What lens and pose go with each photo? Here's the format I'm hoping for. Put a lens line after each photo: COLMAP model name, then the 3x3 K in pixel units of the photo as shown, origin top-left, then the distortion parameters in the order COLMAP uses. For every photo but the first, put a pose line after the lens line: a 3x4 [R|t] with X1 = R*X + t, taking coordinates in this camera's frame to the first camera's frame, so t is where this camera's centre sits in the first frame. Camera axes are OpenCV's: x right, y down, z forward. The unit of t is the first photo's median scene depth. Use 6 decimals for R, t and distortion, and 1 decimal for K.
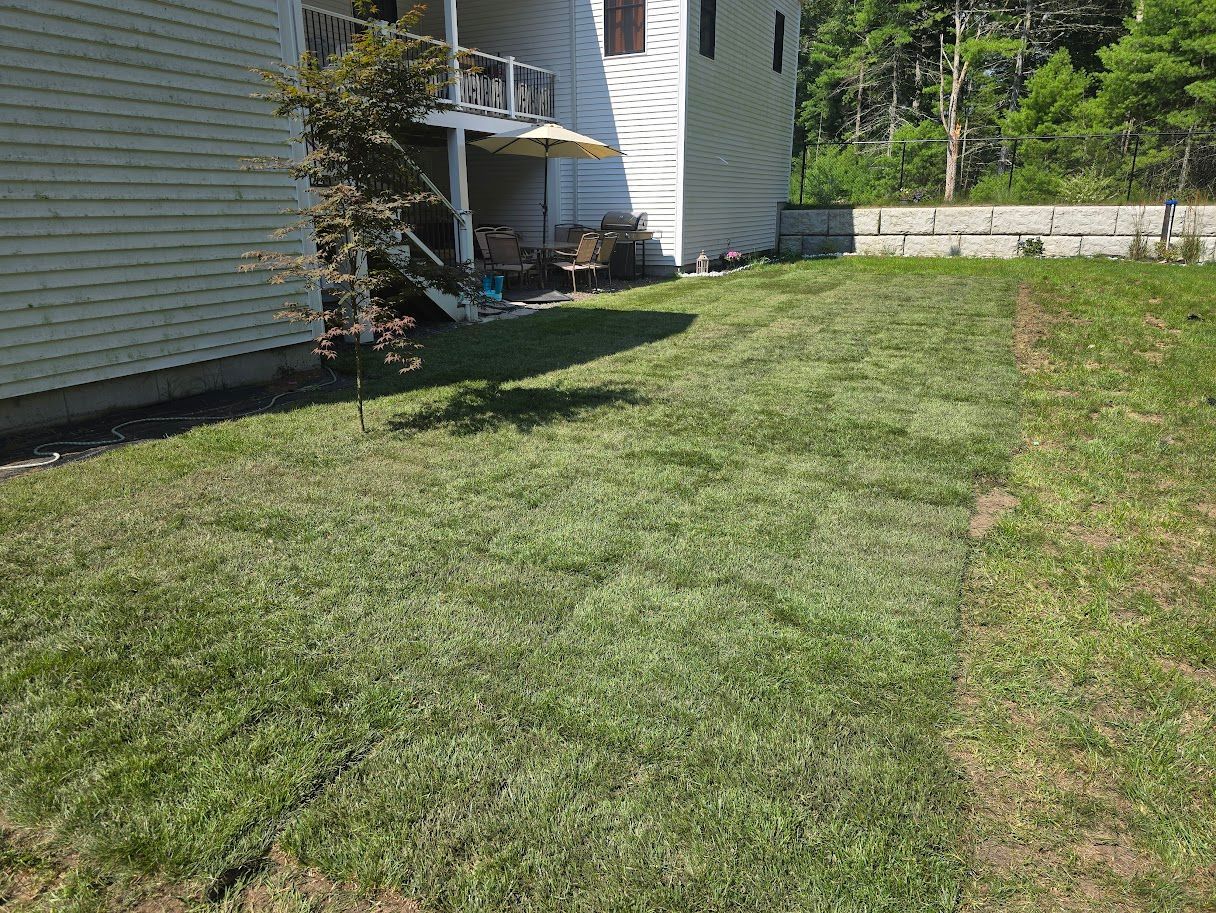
lens RADIAL K [[784.3, 0, 608.0], [0, 784.3, 456.5], [0, 0, 1]] dist [0.059048, -0.048011]
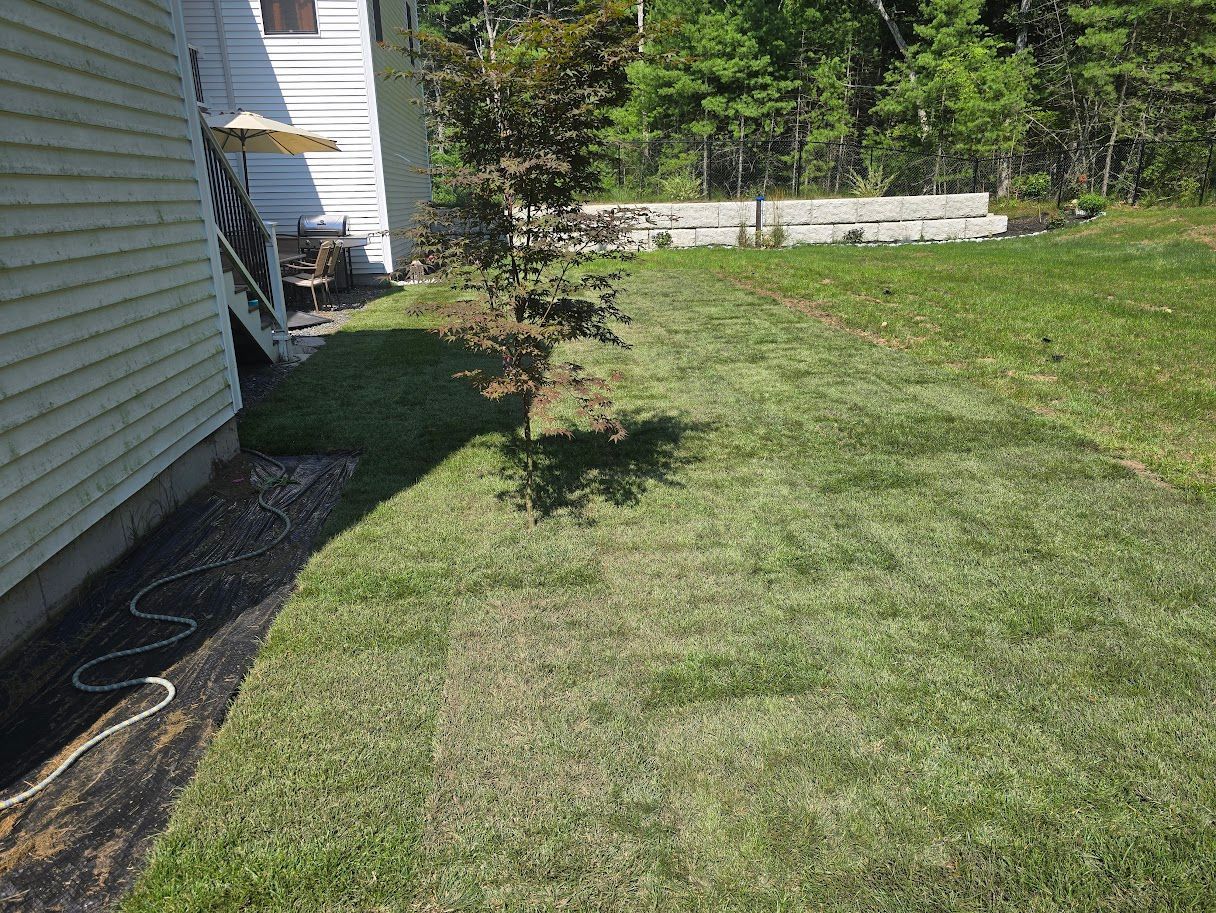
lens RADIAL K [[784.3, 0, 608.0], [0, 784.3, 456.5], [0, 0, 1]] dist [0.059048, -0.048011]
pose [[0.856161, -0.174240, 0.486445, -0.183569], [0.171983, 0.983845, 0.049708, -0.037030], [-0.487247, 0.041102, 0.872296, 0.091370]]
